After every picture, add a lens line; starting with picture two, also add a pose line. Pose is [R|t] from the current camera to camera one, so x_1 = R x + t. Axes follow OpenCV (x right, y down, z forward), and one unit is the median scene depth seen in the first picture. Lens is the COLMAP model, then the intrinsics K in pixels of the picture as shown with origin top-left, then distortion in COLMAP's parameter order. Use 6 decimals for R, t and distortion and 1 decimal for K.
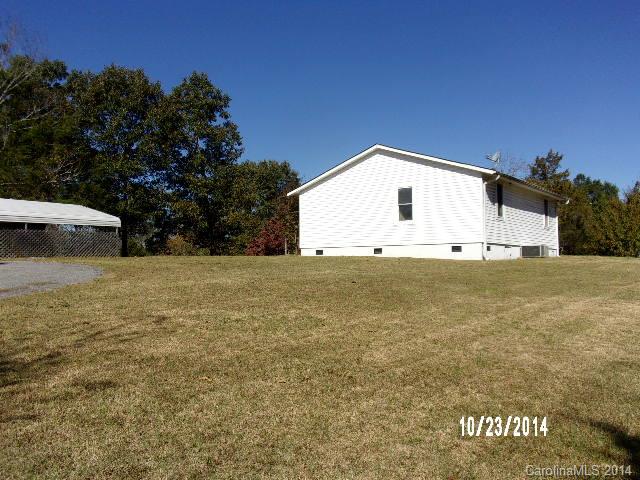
lens RADIAL K [[543.3, 0, 320.0], [0, 543.3, 240.0], [0, 0, 1]] dist [0.015256, -0.005110]
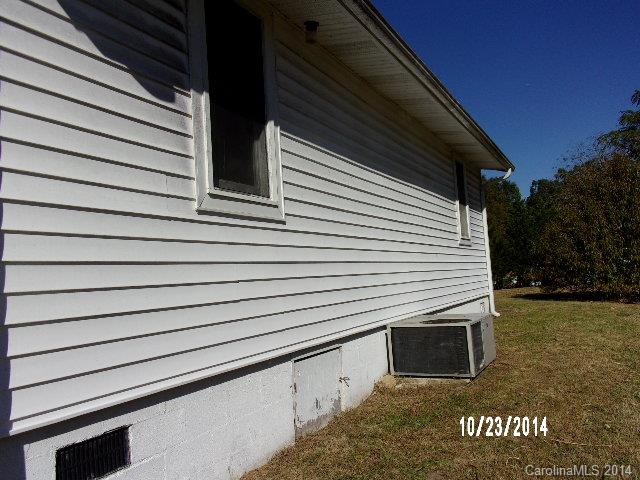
lens RADIAL K [[543.3, 0, 320.0], [0, 543.3, 240.0], [0, 0, 1]] dist [0.015256, -0.005110]
pose [[0.982252, -0.037806, 0.183715, 0.302004], [0.041461, 0.999011, -0.016093, -0.024292], [-0.182924, 0.023424, 0.982848, 0.784046]]
